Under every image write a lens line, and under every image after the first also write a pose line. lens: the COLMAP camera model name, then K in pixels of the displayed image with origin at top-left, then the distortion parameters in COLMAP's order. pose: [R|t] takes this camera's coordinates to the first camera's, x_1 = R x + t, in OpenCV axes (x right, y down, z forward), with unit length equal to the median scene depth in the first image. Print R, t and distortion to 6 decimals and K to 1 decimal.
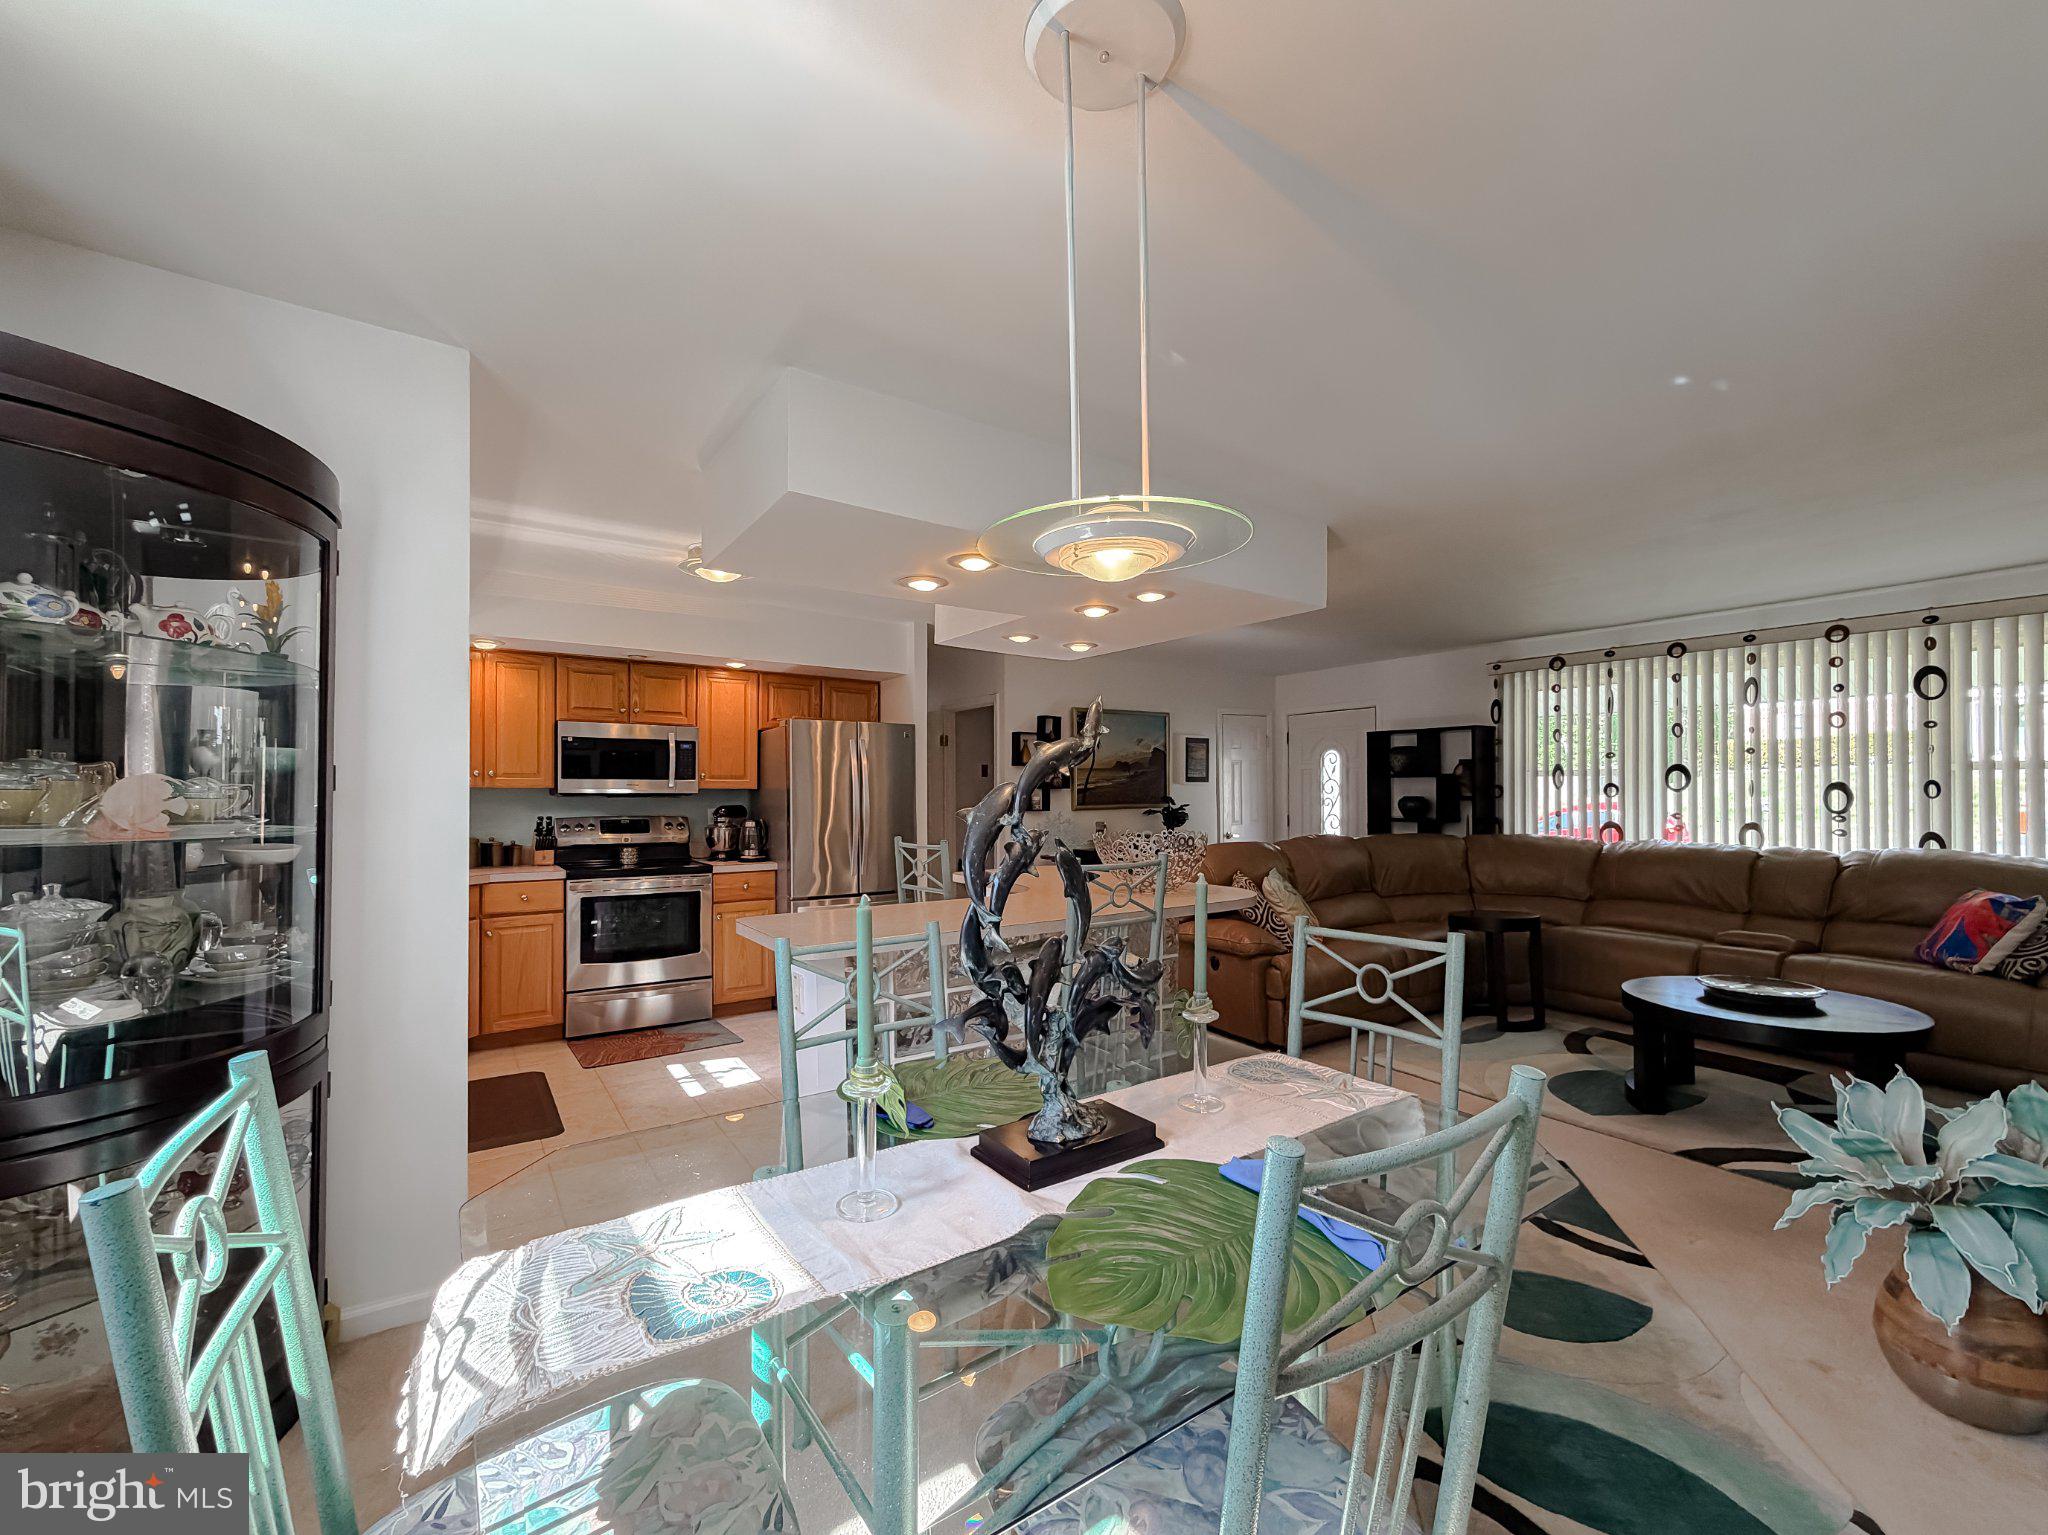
lens RADIAL K [[841.0, 0, 1024.6], [0, 841.0, 790.8], [0, 0, 1]] dist [-0.005869, 0.002844]
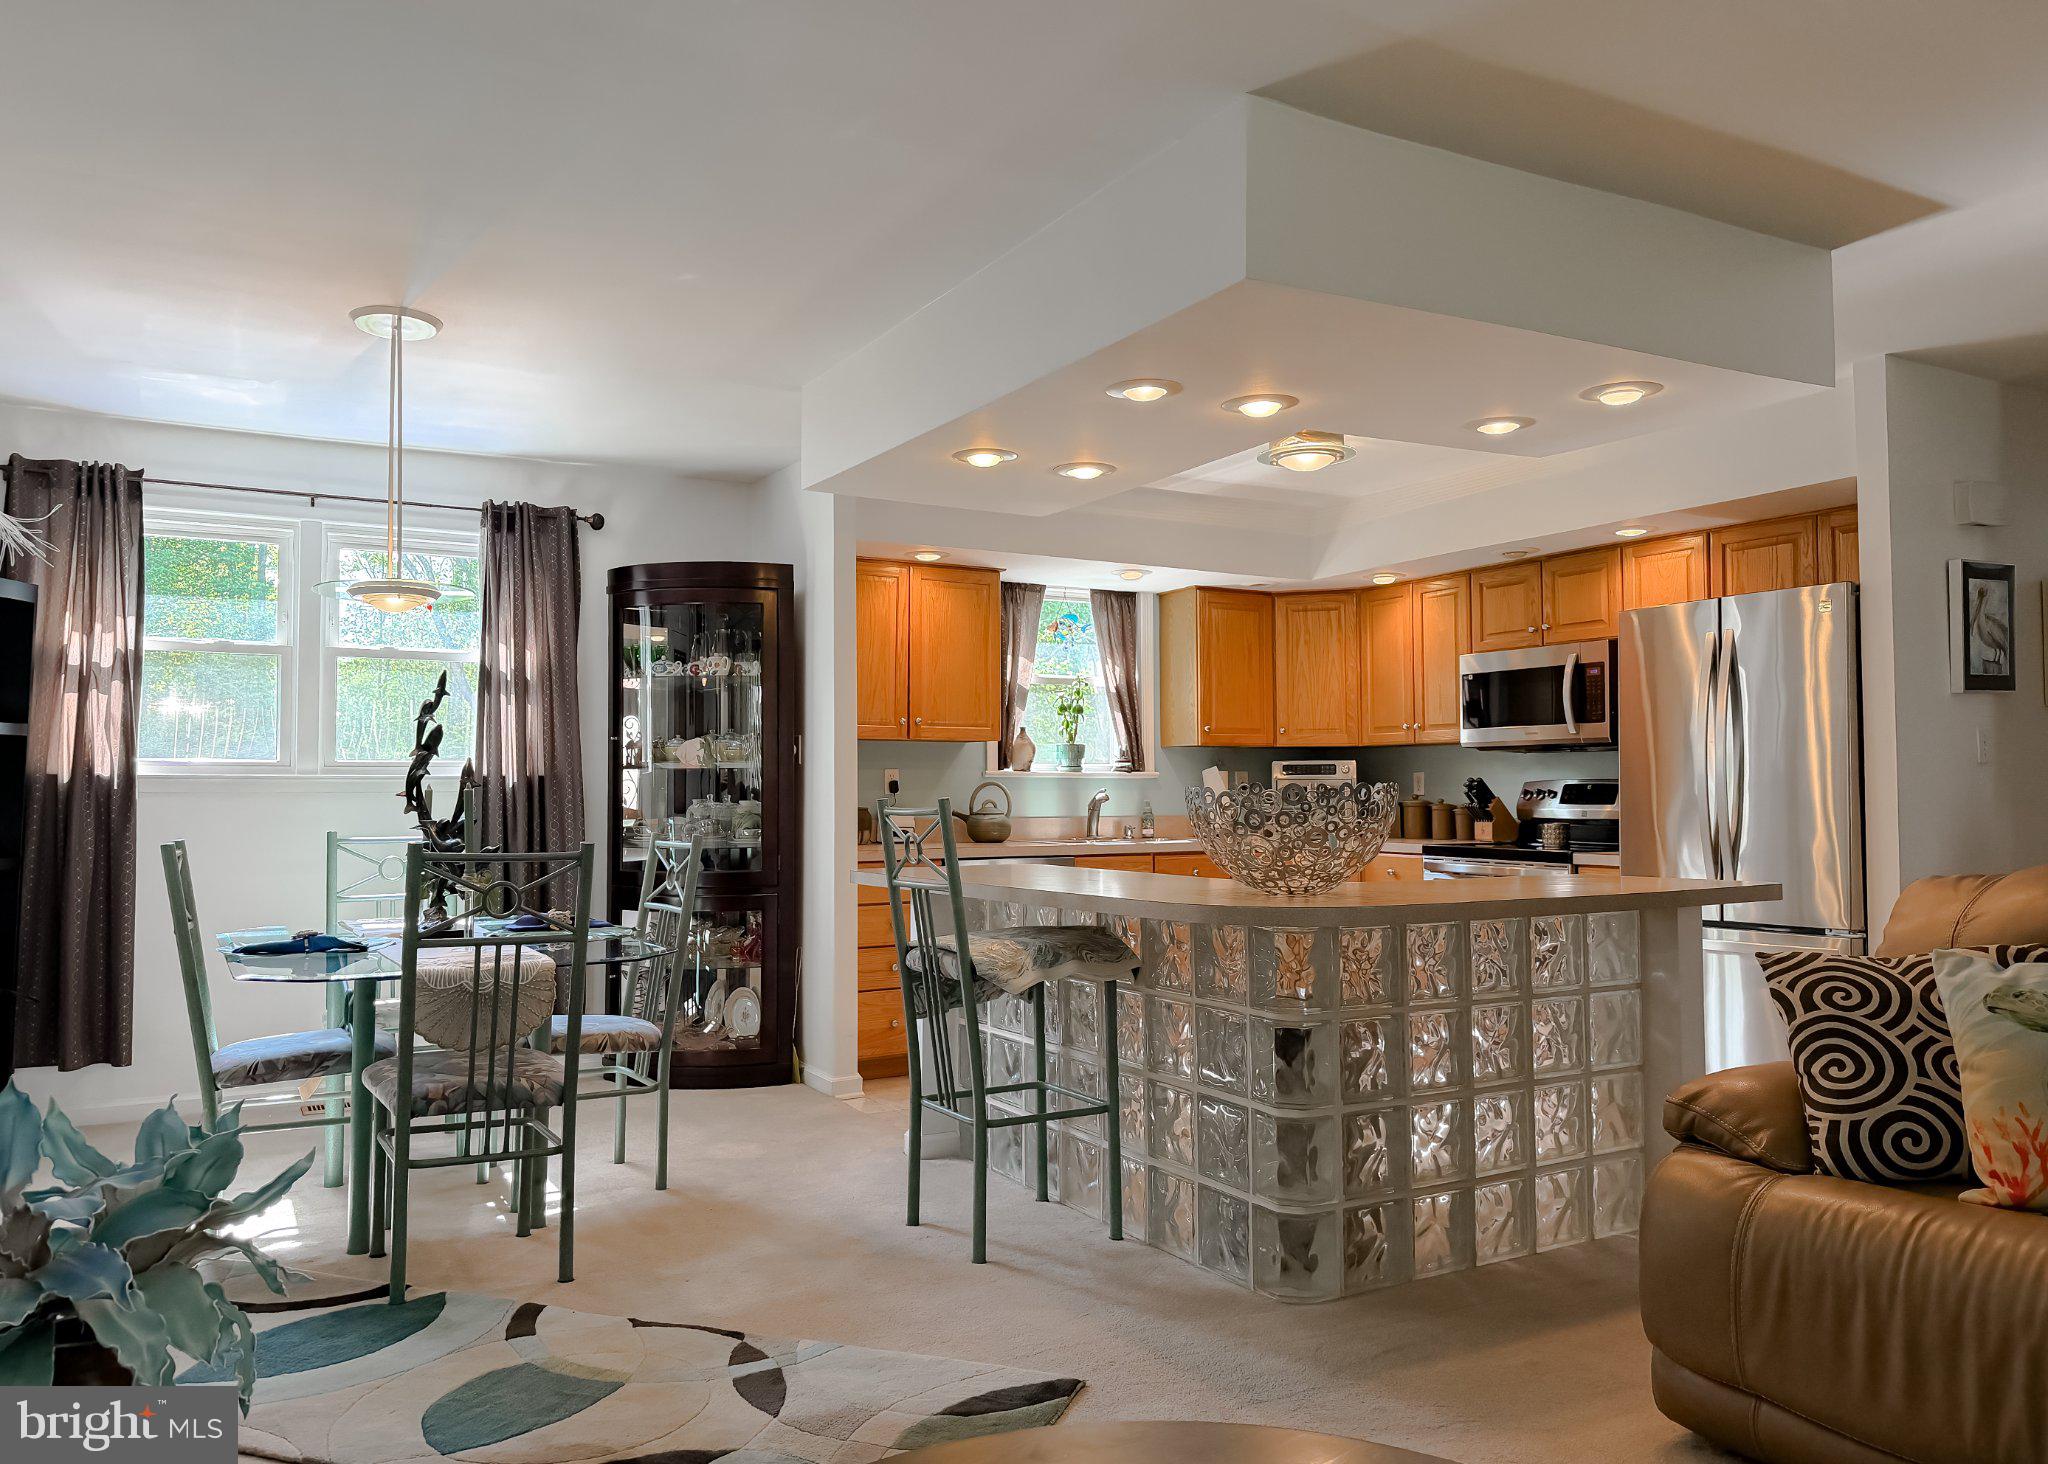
lens RADIAL K [[1465.3, 0, 1016.3], [0, 1465.3, 734.6], [0, 0, 1]] dist [0.052827, -0.047381]
pose [[-0.076615, -0.039000, -0.996298, 0.739206], [0.010591, 0.999147, -0.039926, 0.036240], [0.997005, -0.013610, -0.076136, 0.603227]]
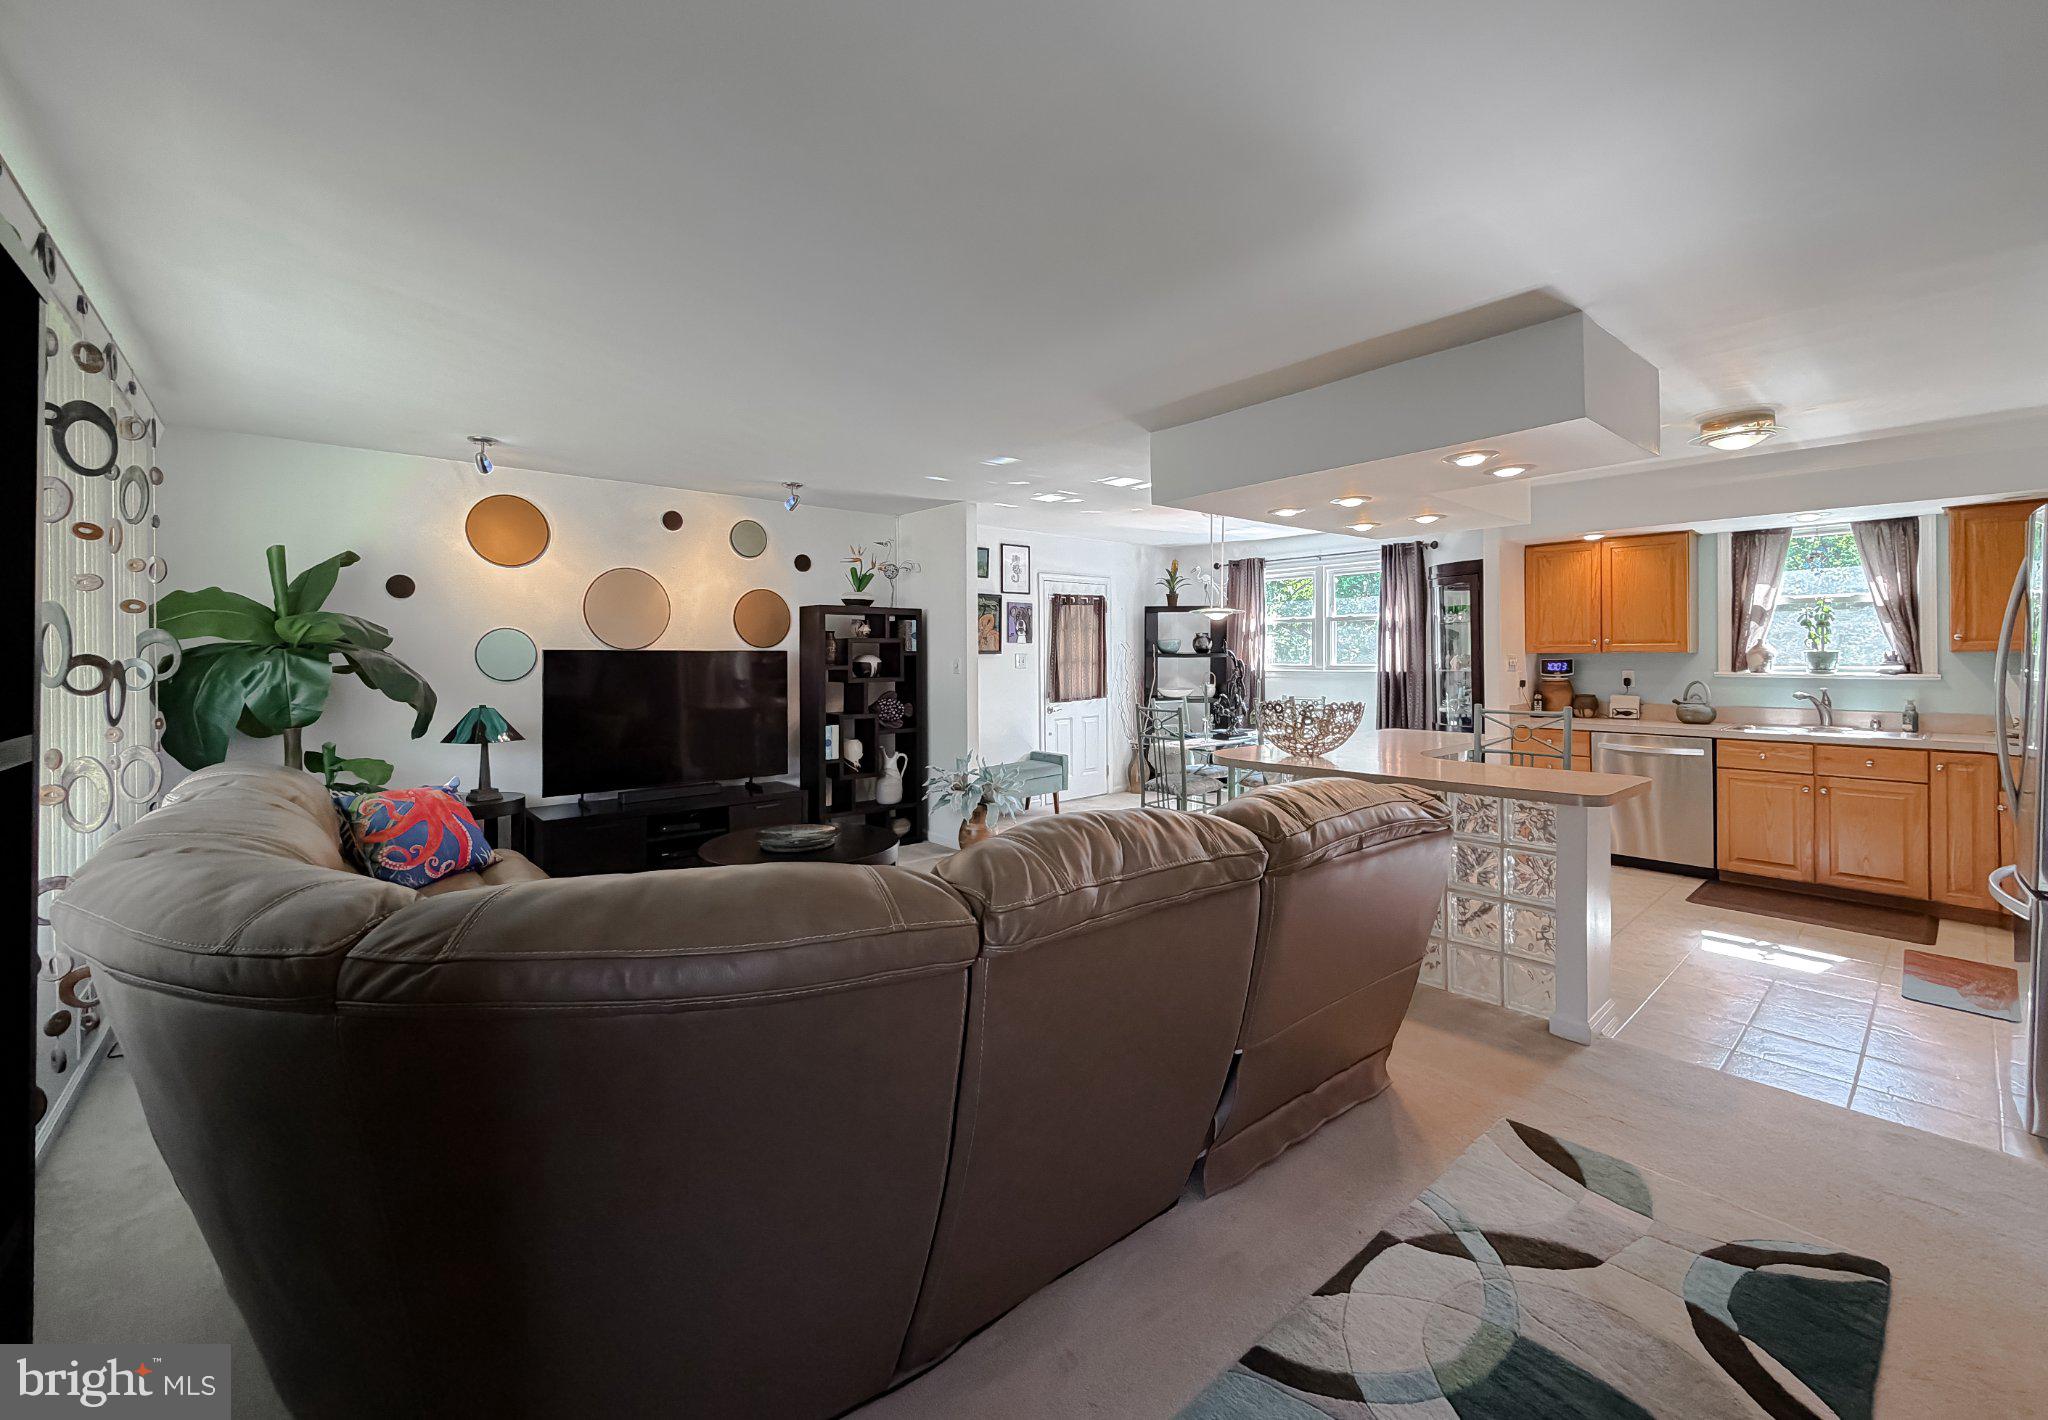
lens RADIAL K [[828.8, 0, 1023.4], [0, 828.8, 655.6], [0, 0, 1]] dist [0.003075, -0.000125]
pose [[-0.992901, 0.008344, -0.118655, 0.430732], [0.008843, 0.999954, -0.003679, -0.005980], [0.118619, -0.004702, -0.992929, 1.361492]]
